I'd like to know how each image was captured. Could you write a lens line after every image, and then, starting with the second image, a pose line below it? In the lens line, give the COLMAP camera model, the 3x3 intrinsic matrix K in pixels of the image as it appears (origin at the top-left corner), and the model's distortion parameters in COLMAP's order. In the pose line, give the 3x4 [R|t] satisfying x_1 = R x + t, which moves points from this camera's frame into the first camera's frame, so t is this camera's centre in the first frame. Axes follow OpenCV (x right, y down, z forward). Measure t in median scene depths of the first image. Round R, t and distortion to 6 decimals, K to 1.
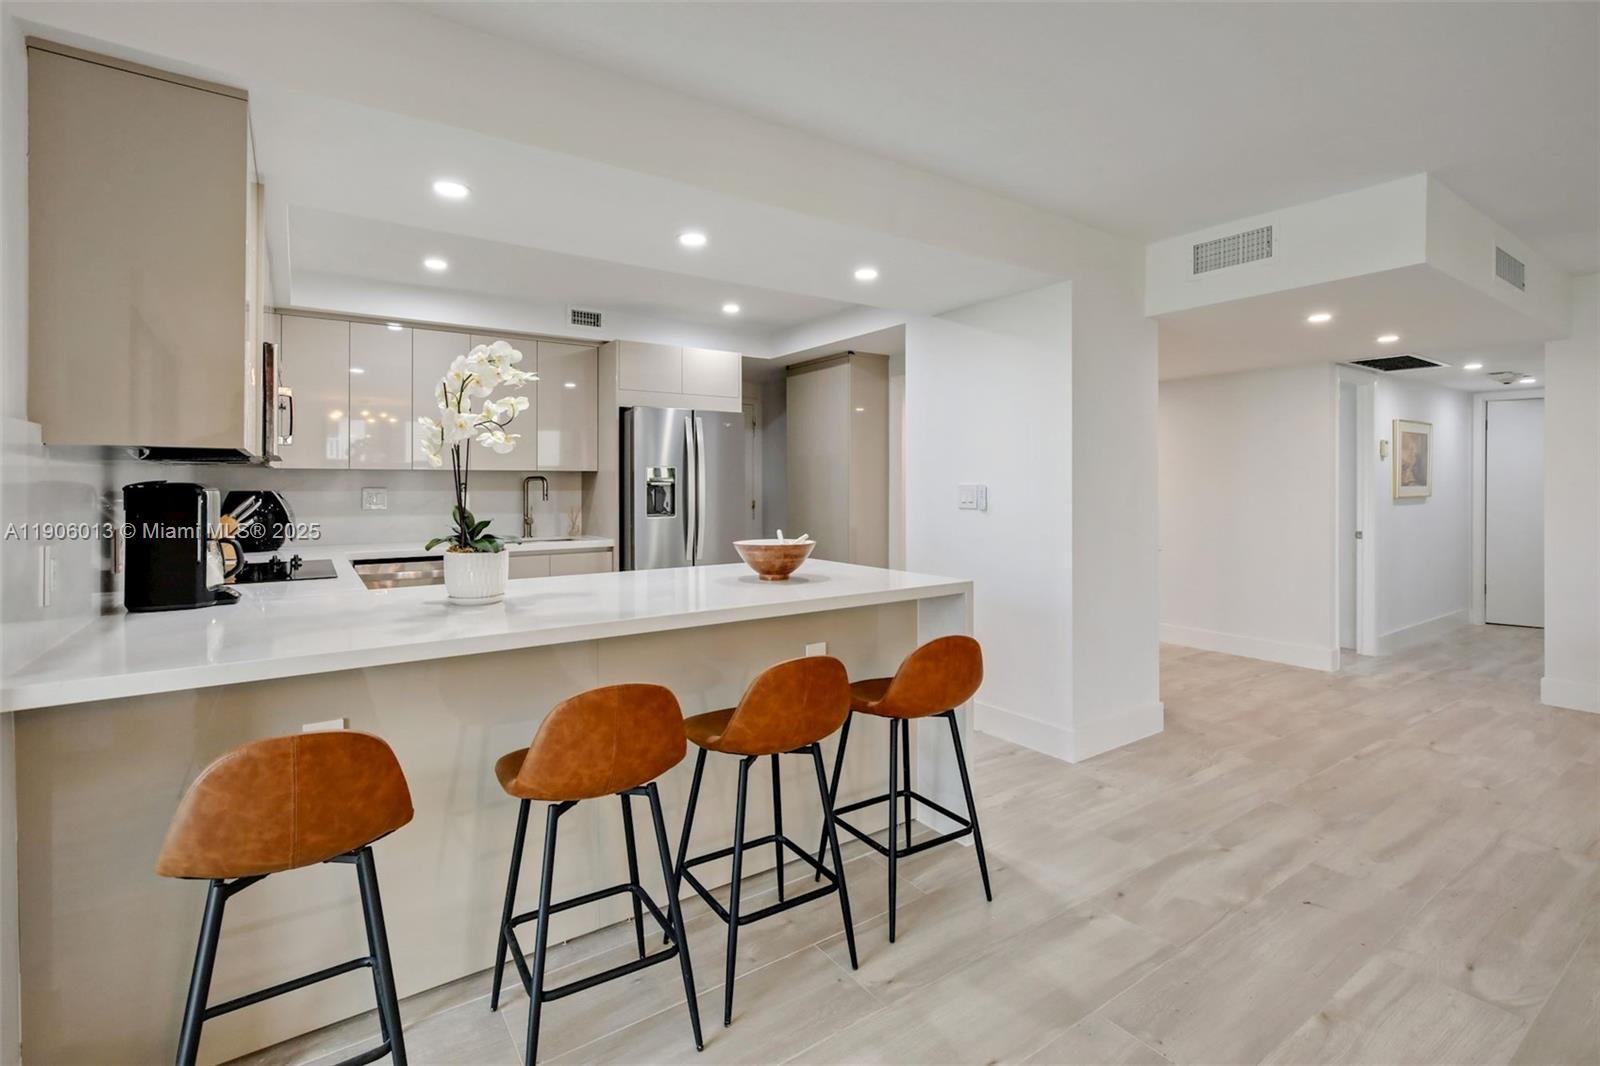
lens RADIAL K [[759.0, 0, 800.1], [0, 759.0, 475.8], [0, 0, 1]] dist [-0.031861, 0.013157]
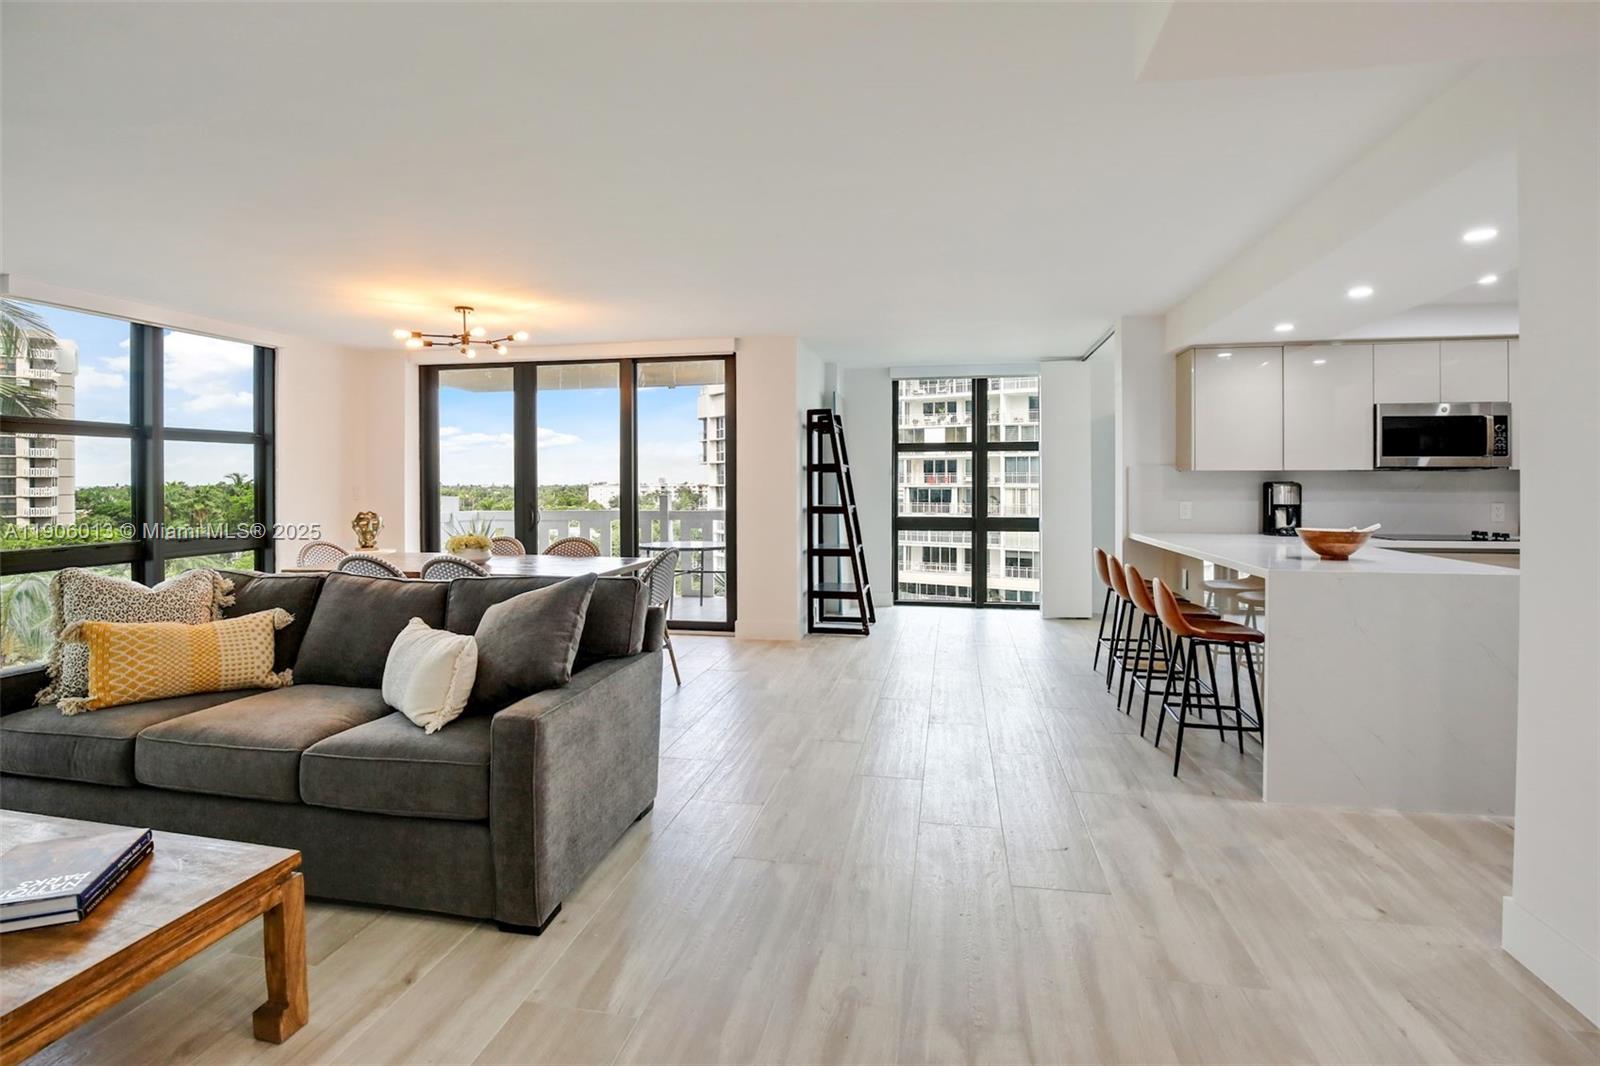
lens RADIAL K [[759.0, 0, 800.1], [0, 759.0, 475.8], [0, 0, 1]] dist [-0.031861, 0.013157]
pose [[-0.716933, -0.003113, -0.697135, 1.498476], [0.001195, 0.999983, -0.005694, -0.000677], [0.697141, -0.004915, -0.716917, 1.298471]]
